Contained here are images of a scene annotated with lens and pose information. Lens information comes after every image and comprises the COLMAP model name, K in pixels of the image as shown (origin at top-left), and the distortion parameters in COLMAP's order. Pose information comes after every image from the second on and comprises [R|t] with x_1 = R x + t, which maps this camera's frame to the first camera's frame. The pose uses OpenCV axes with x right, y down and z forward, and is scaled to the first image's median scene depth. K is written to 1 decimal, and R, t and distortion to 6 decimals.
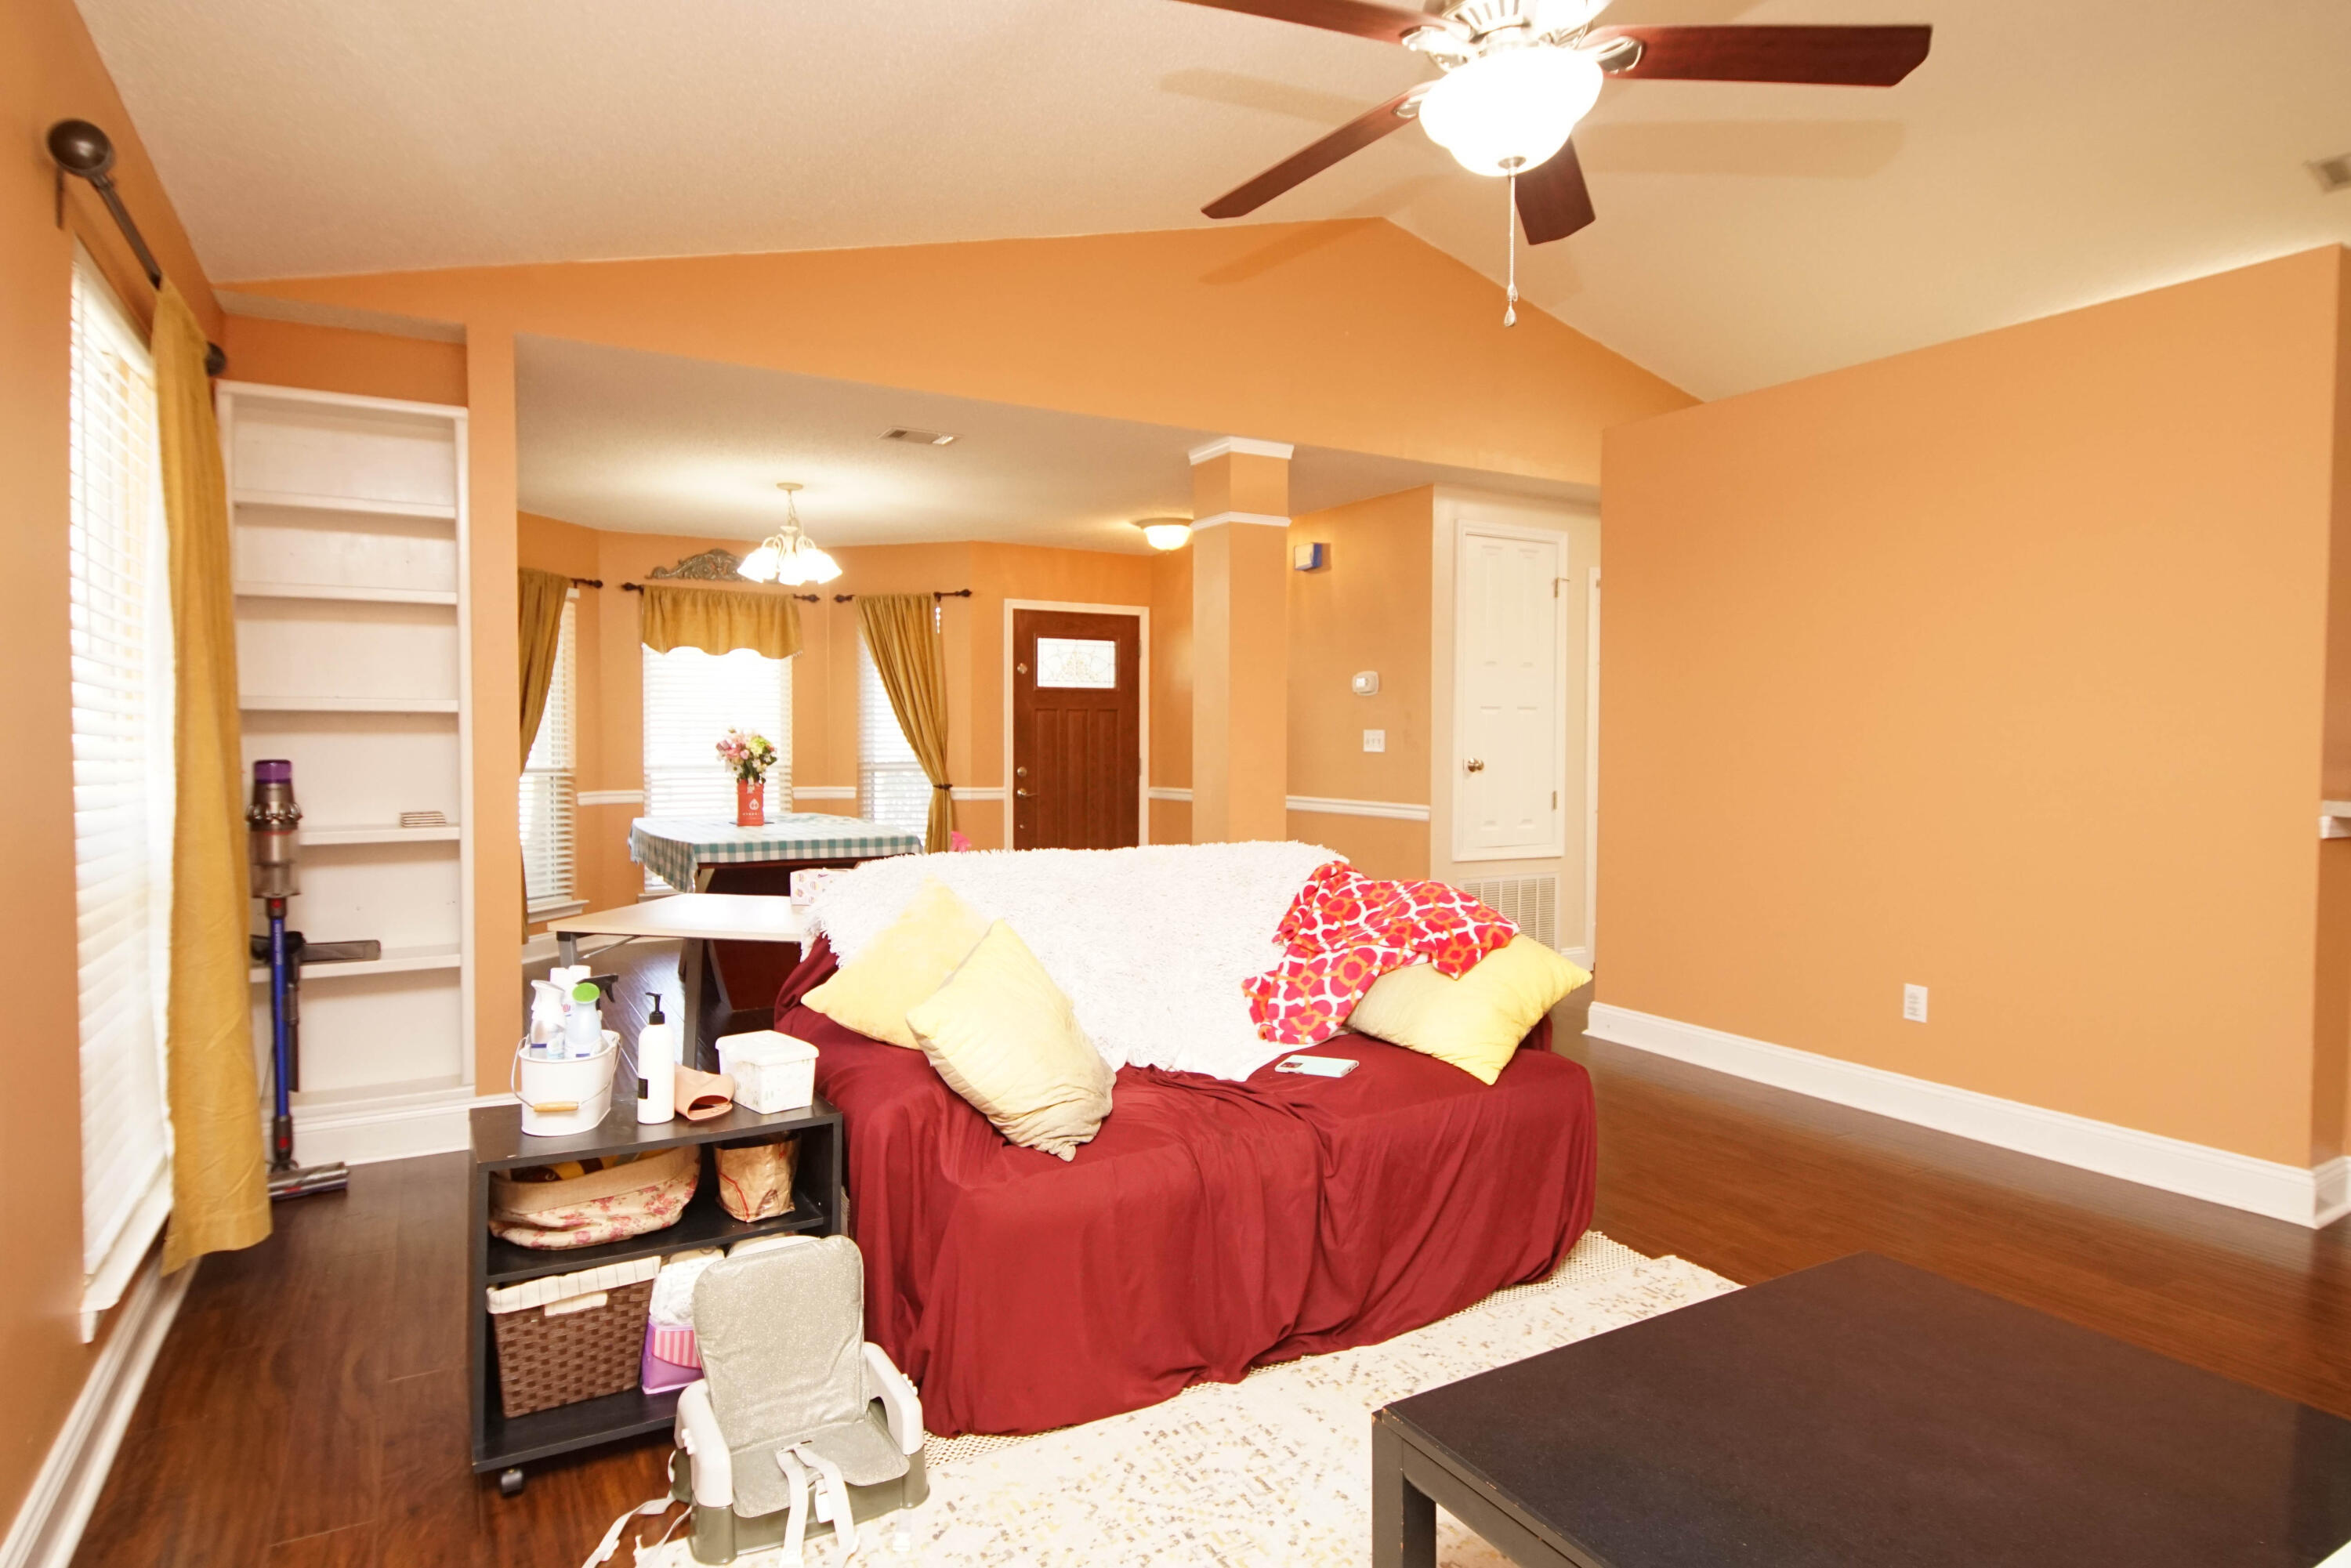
lens RADIAL K [[1268.5, 0, 1151.8], [0, 1268.5, 770.1], [0, 0, 1]] dist [0.030376, -0.028113]
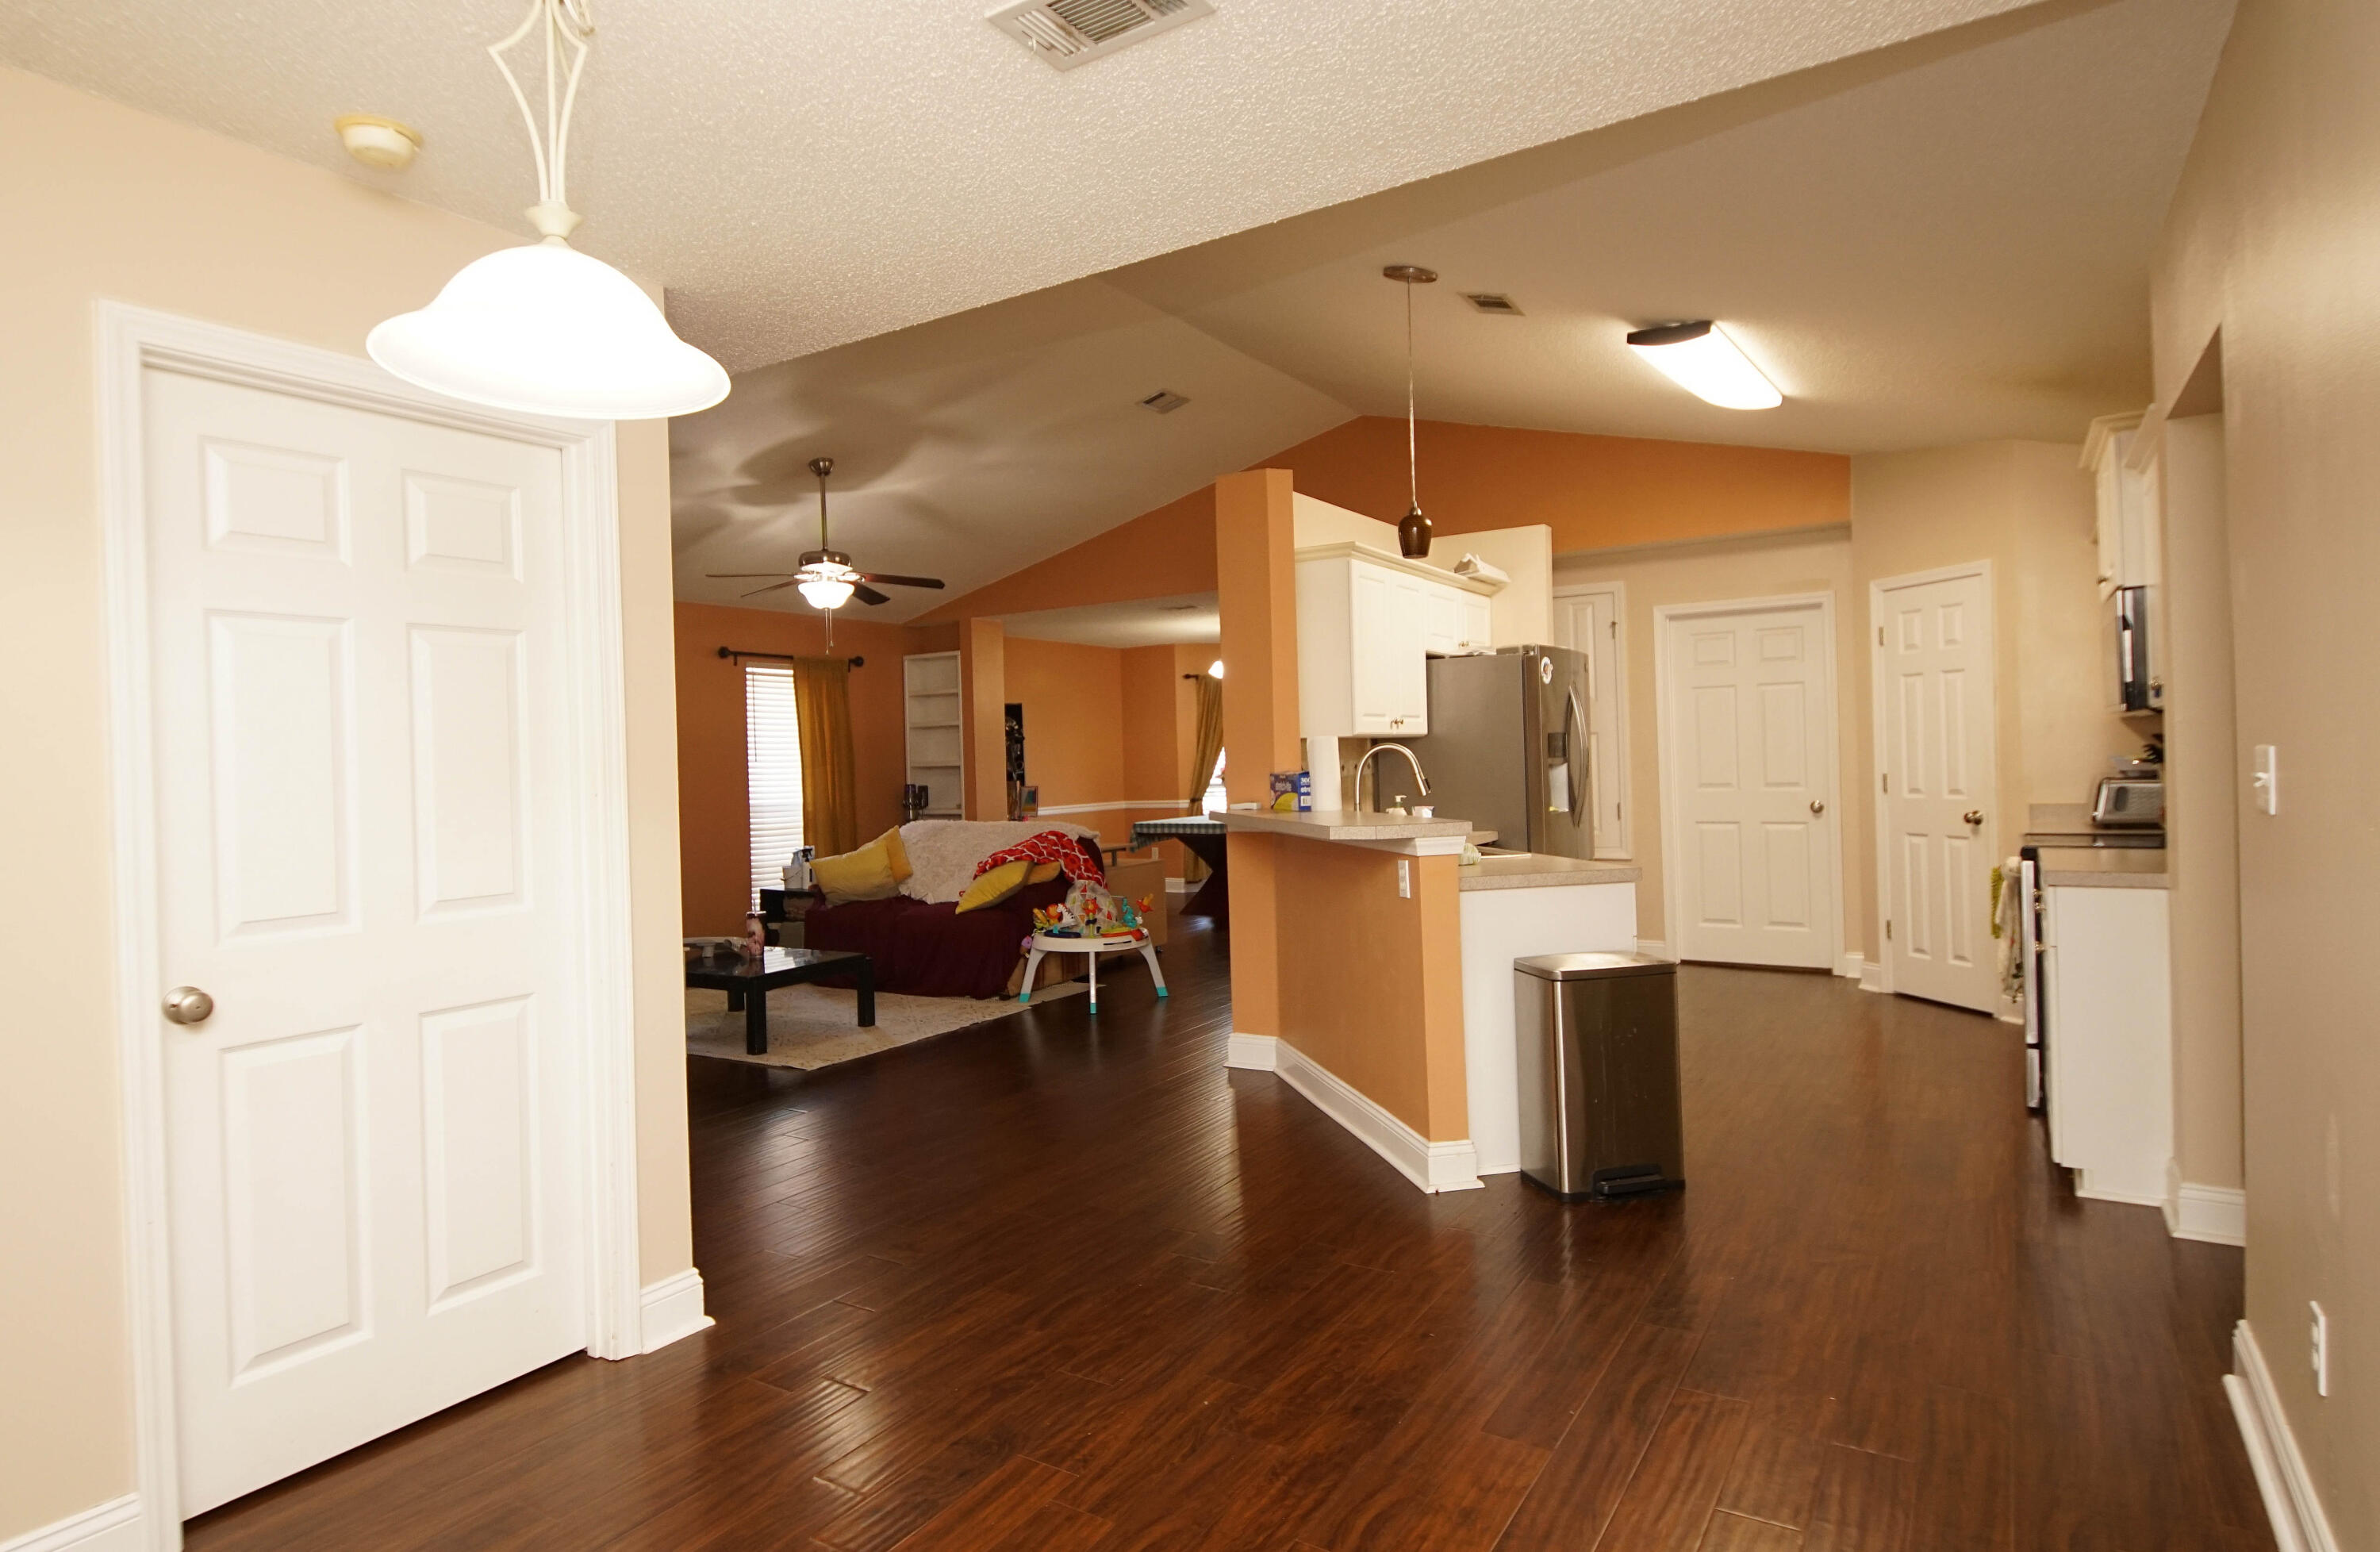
lens RADIAL K [[1331.0, 0, 1163.6], [0, 1331.0, 766.2], [0, 0, 1]] dist [0.010508, -0.005093]
pose [[0.461891, -0.011678, -0.886860, 1.012947], [0.006465, 0.999931, -0.009800, -0.007140], [0.886913, -0.001207, 0.461935, 0.051842]]
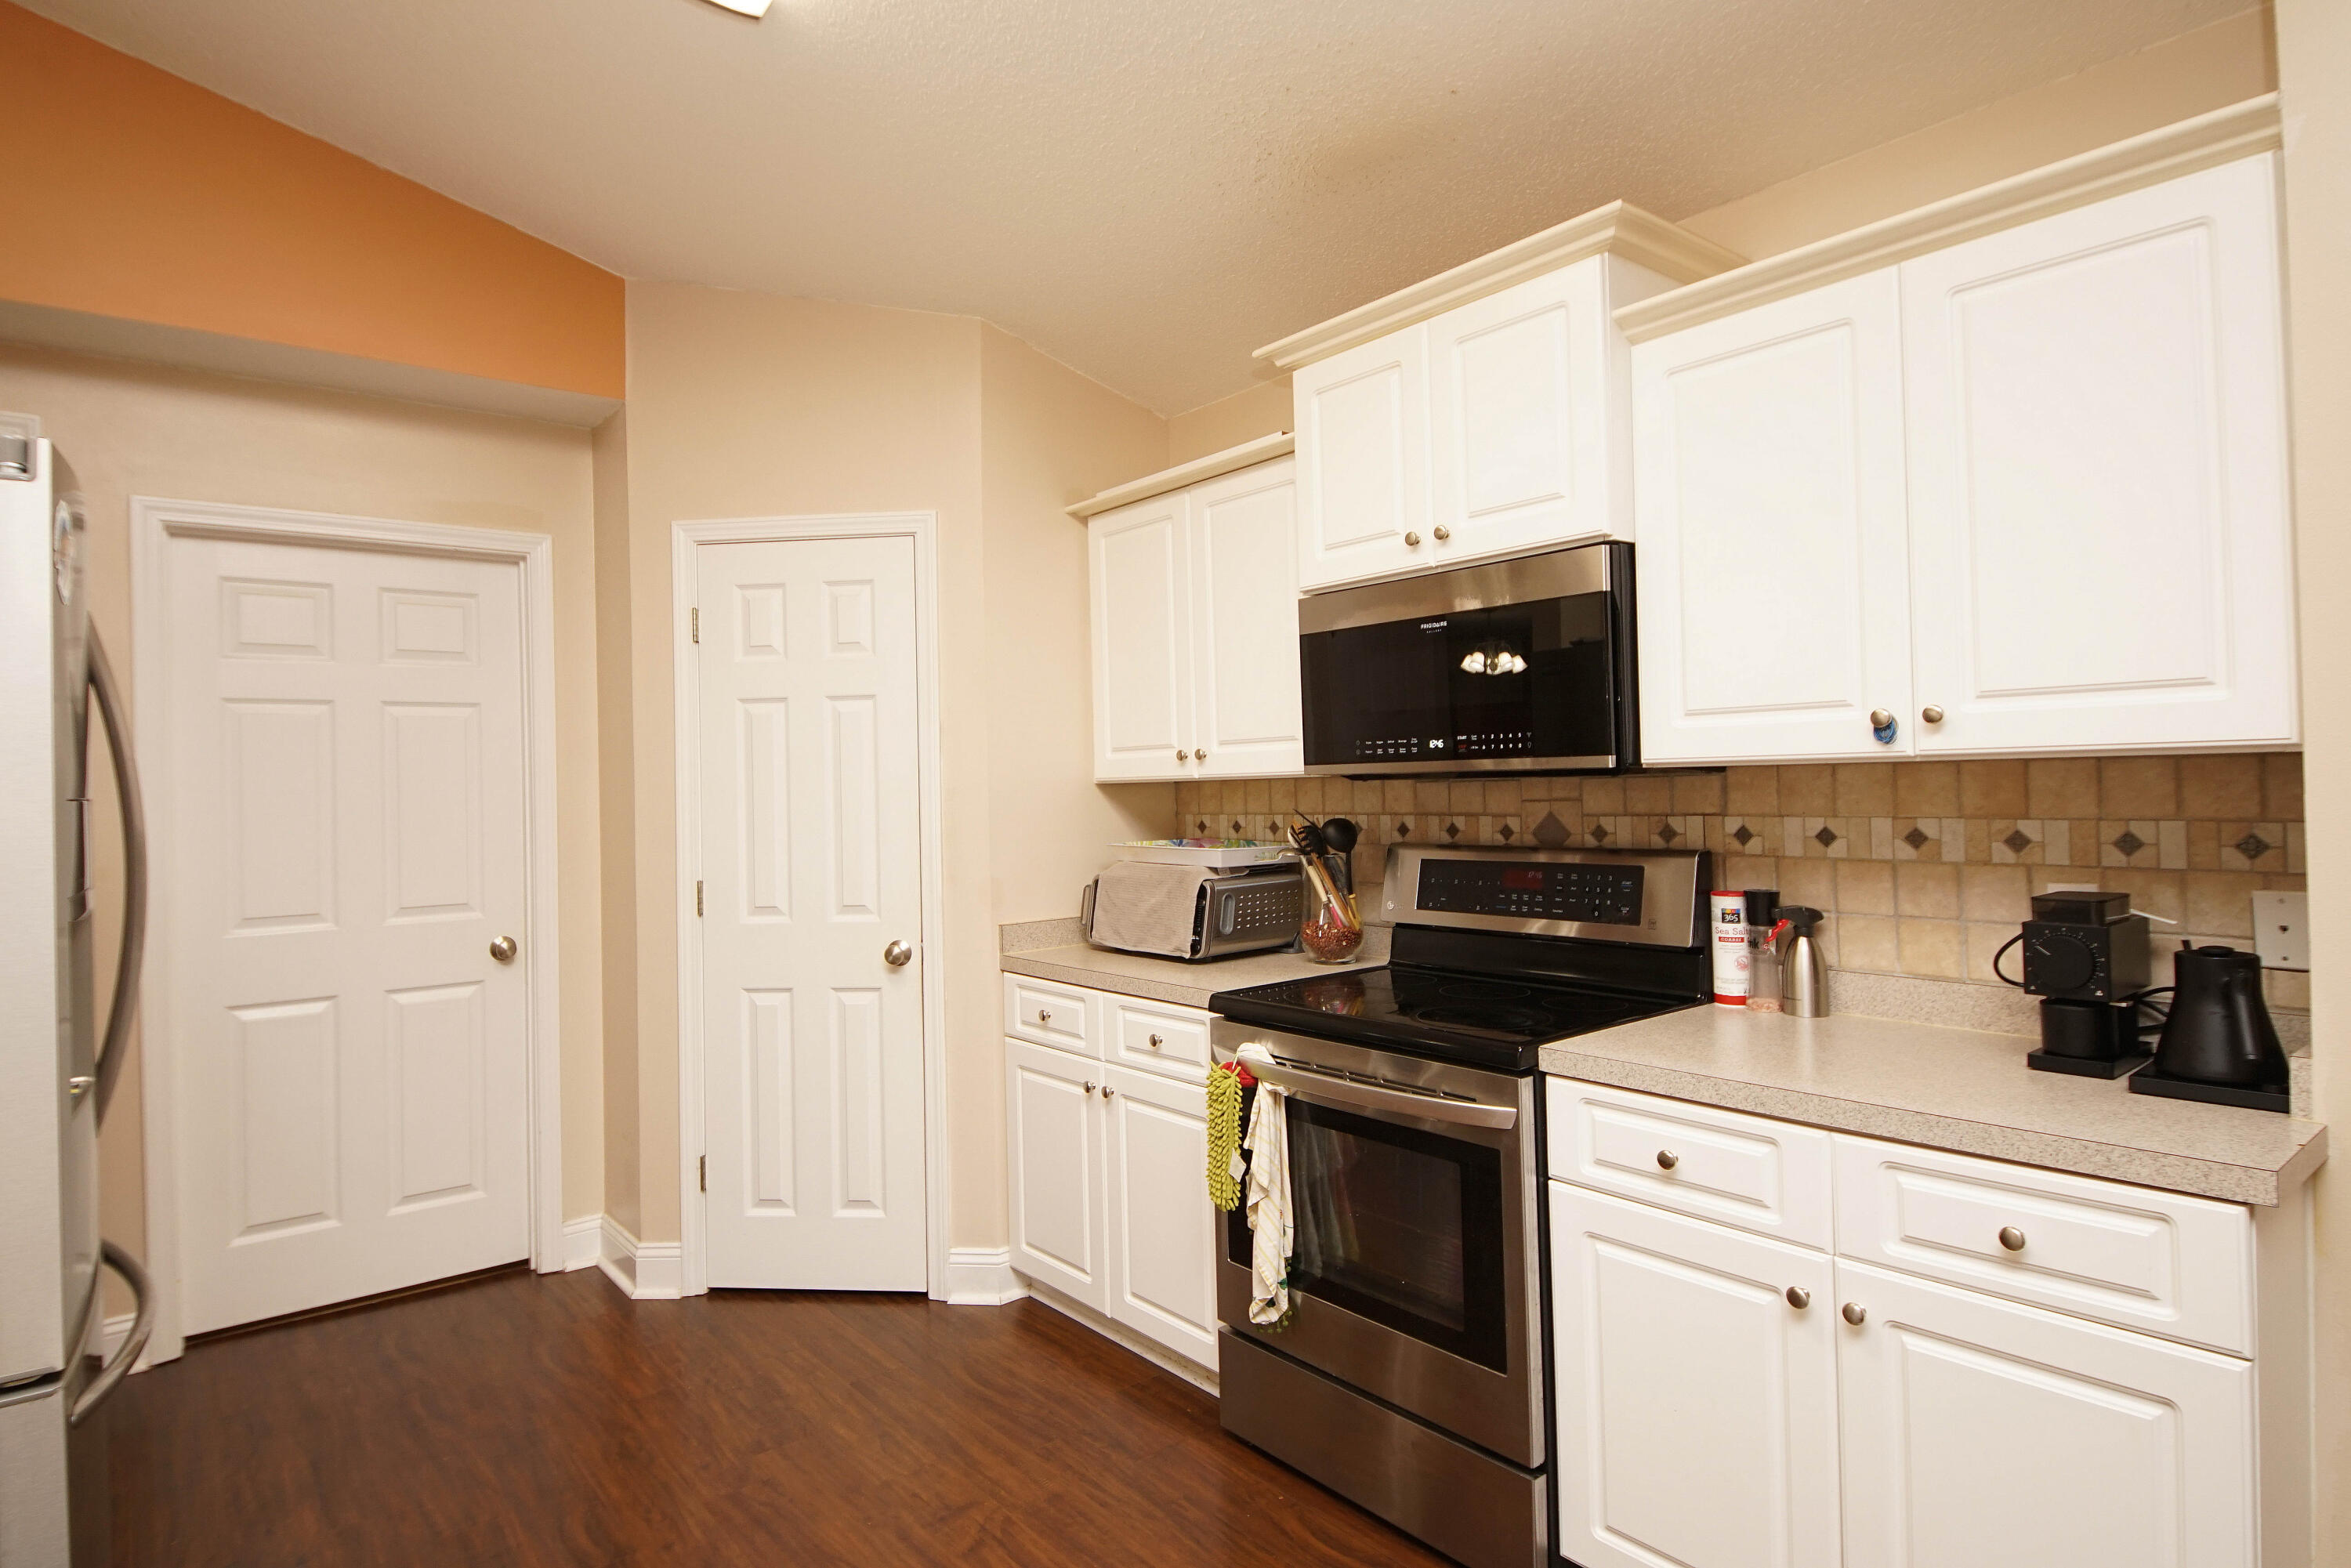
lens RADIAL K [[1268.5, 0, 1142.9], [0, 1268.5, 758.3], [0, 0, 1]] dist [0.030376, -0.028113]
pose [[0.989117, -0.024412, 0.145091, 0.537563], [0.030950, 0.998597, -0.042976, -0.026928], [-0.143839, 0.046999, 0.988484, 0.413987]]
